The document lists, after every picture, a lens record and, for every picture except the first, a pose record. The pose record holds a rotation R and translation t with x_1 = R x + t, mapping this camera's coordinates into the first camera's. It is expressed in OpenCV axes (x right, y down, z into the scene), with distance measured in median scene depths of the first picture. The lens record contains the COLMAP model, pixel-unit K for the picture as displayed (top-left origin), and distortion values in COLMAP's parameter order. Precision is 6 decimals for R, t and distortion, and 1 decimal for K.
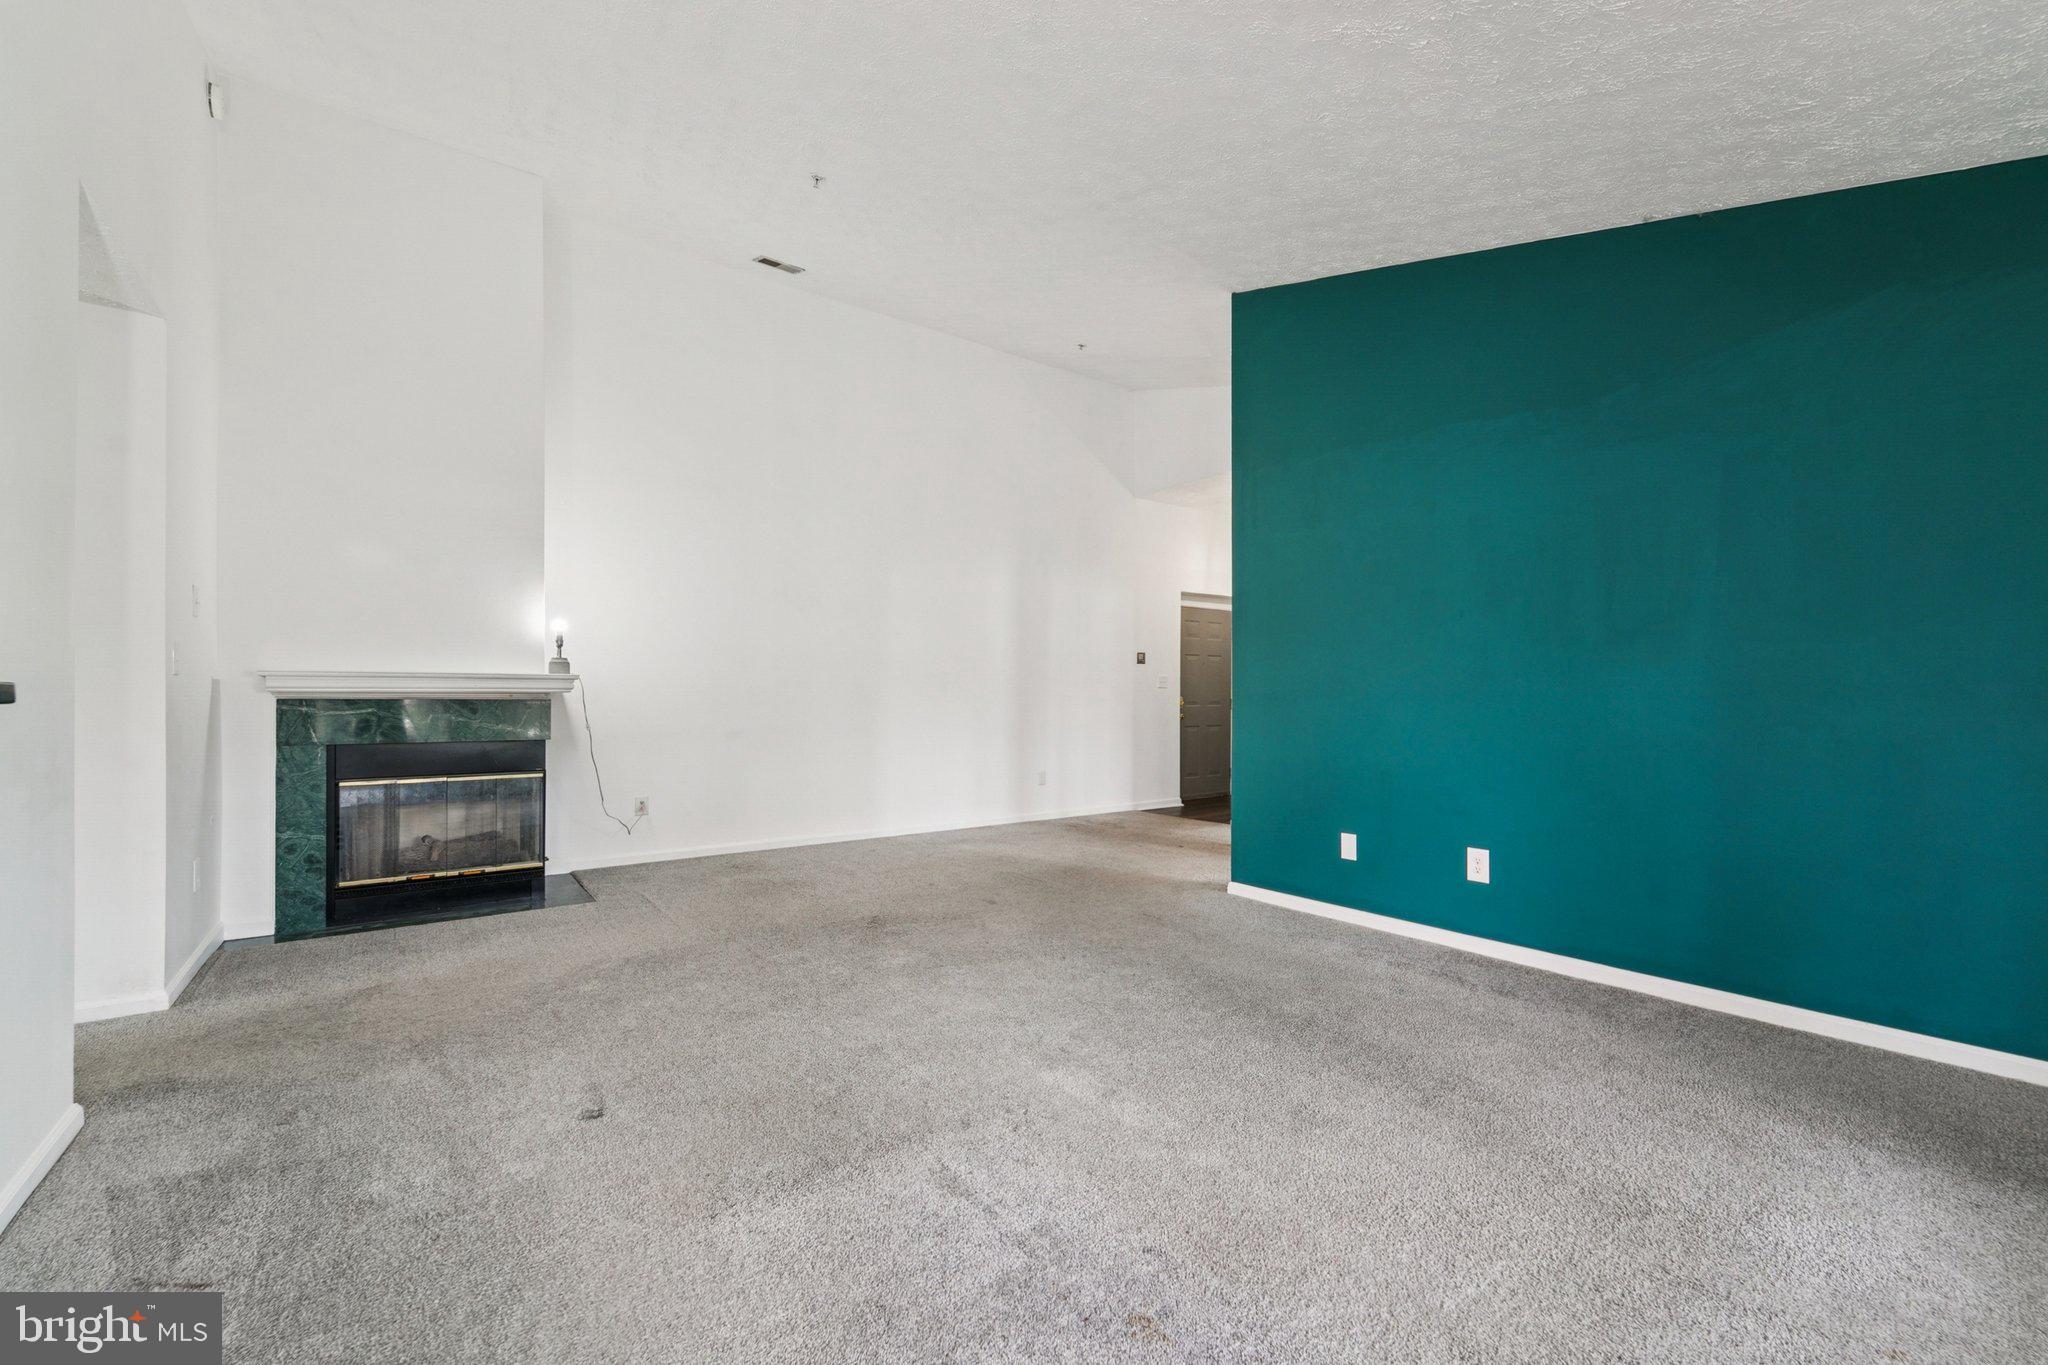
lens RADIAL K [[844.4, 0, 1037.4], [0, 844.4, 682.5], [0, 0, 1]] dist [-0.000830, -0.000074]
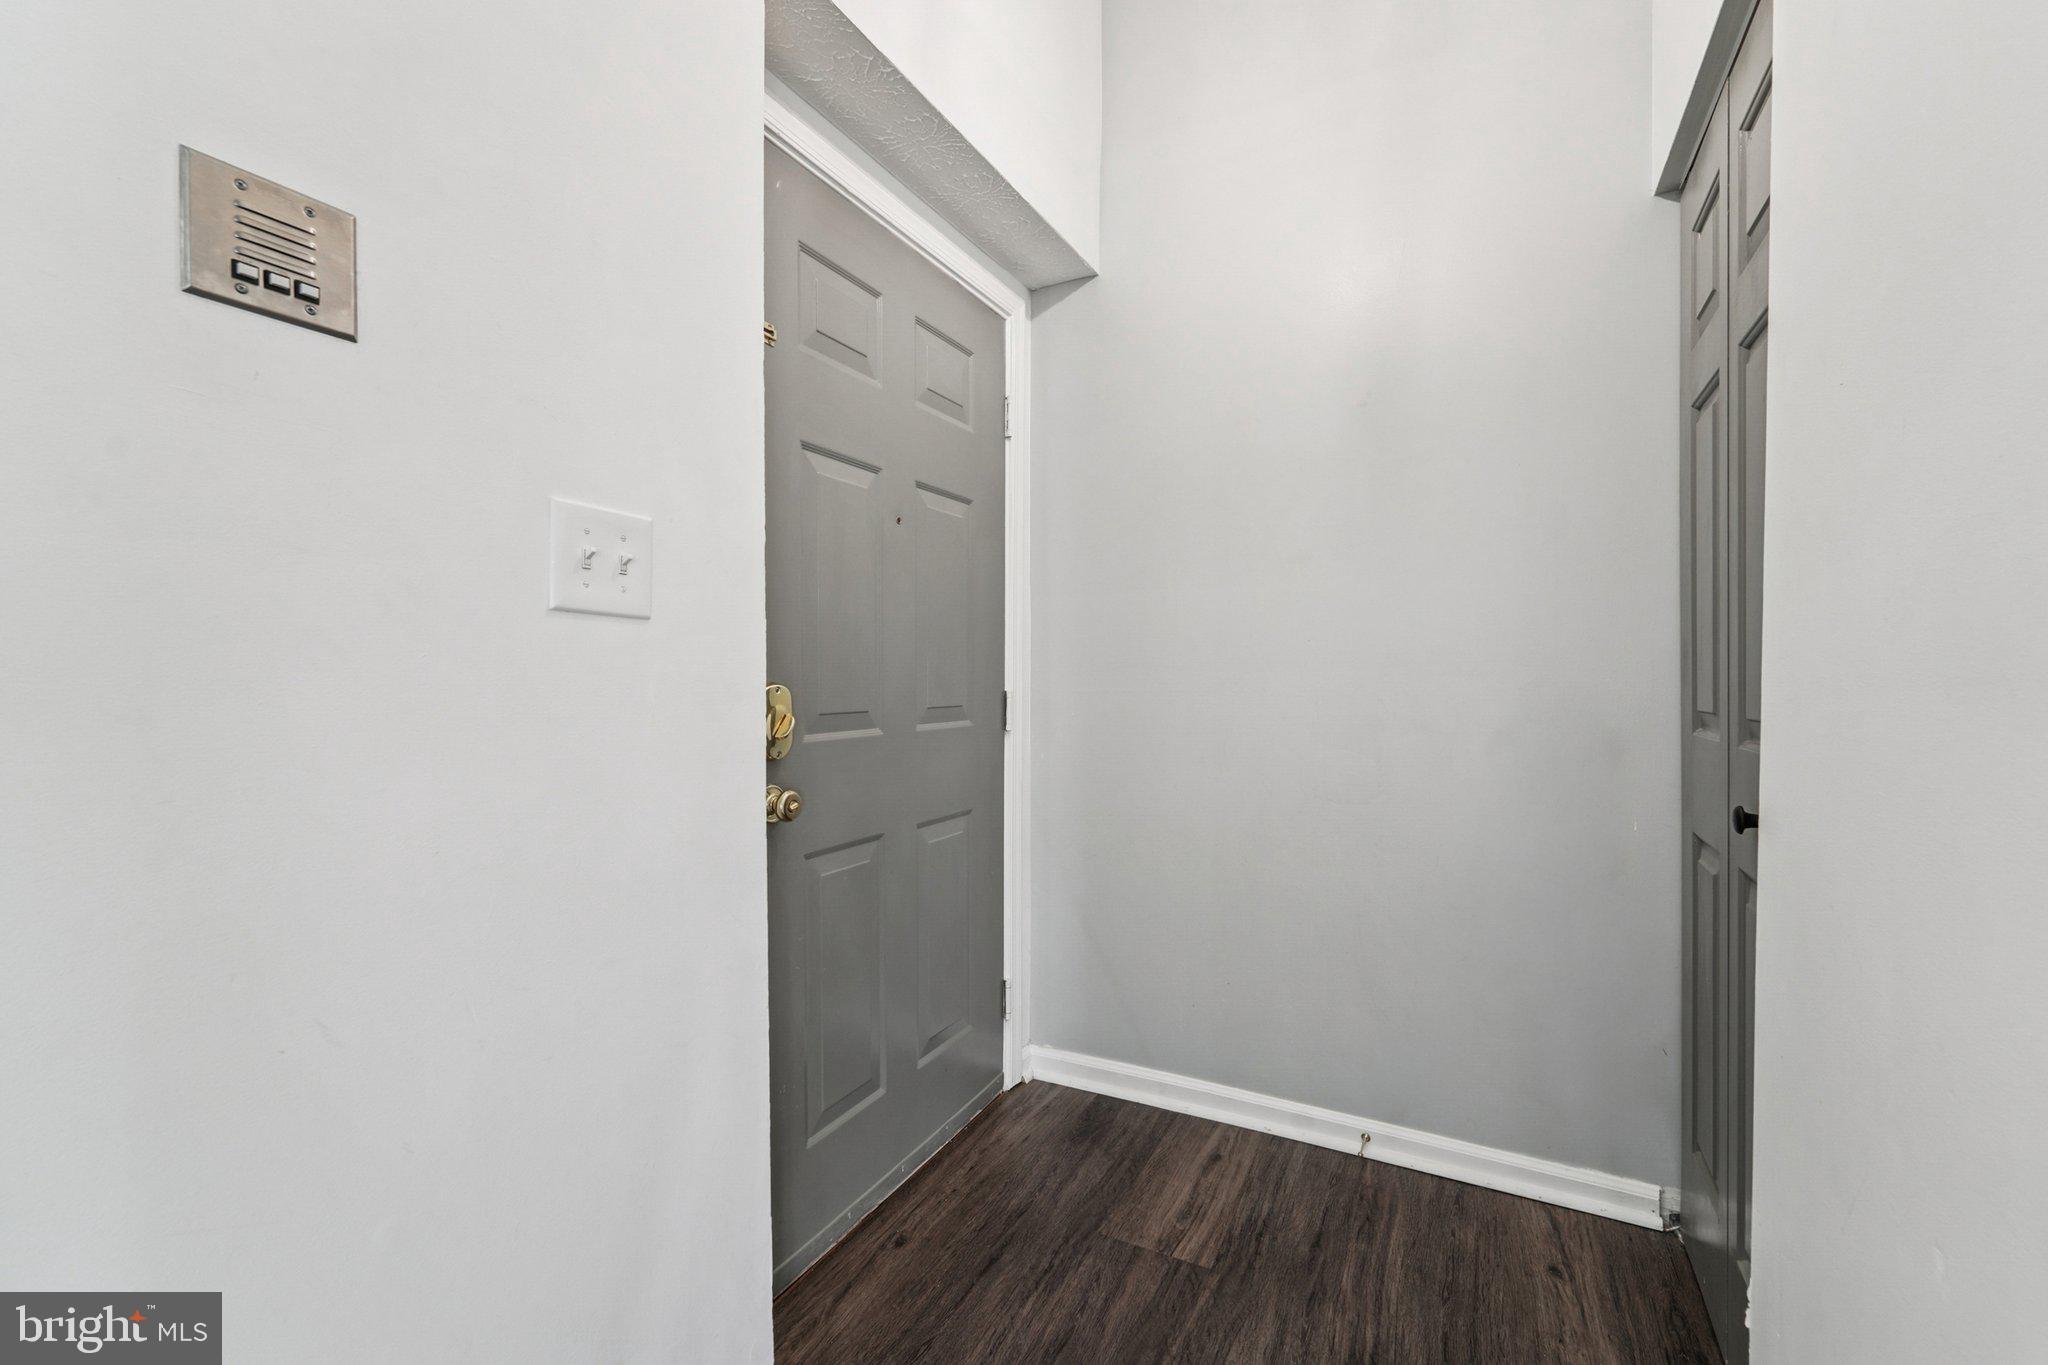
lens RADIAL K [[844.4, 0, 1037.4], [0, 844.4, 682.5], [0, 0, 1]] dist [-0.000830, -0.000074]
pose [[0.906752, -0.007979, 0.421588, 0.276830], [-0.004725, 0.999566, 0.029081, 0.022152], [-0.421637, -0.028361, 0.906321, 1.552798]]
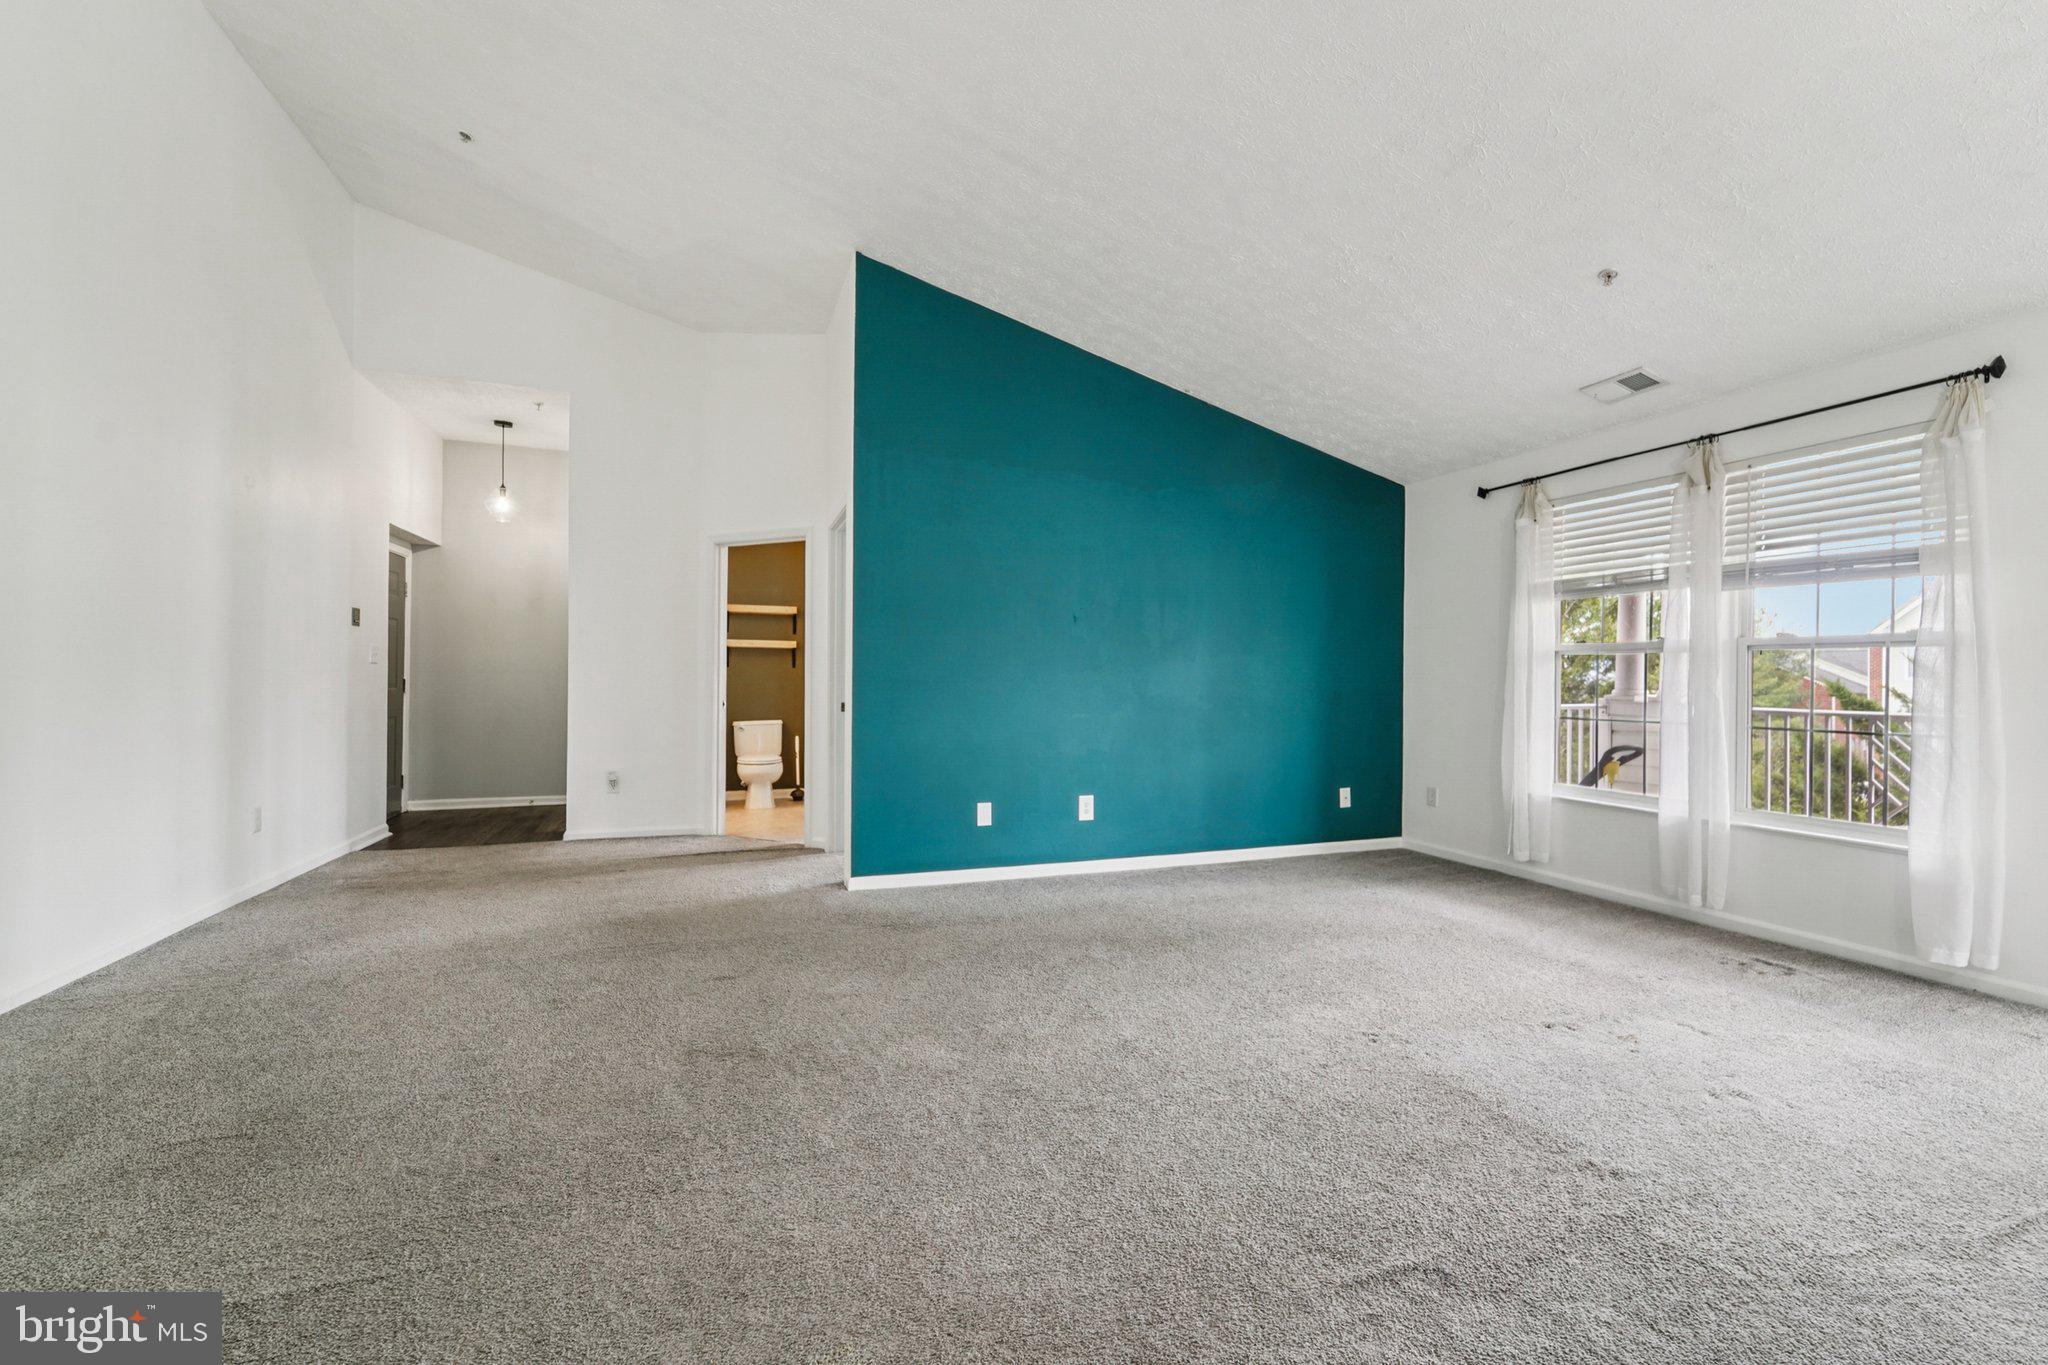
lens RADIAL K [[844.4, 0, 1037.4], [0, 844.4, 682.5], [0, 0, 1]] dist [-0.000830, -0.000074]
pose [[0.280094, -0.004598, 0.959962, -0.625384], [-0.027620, 0.999536, 0.012846, -0.000937], [-0.959575, -0.030112, 0.279837, 0.540922]]
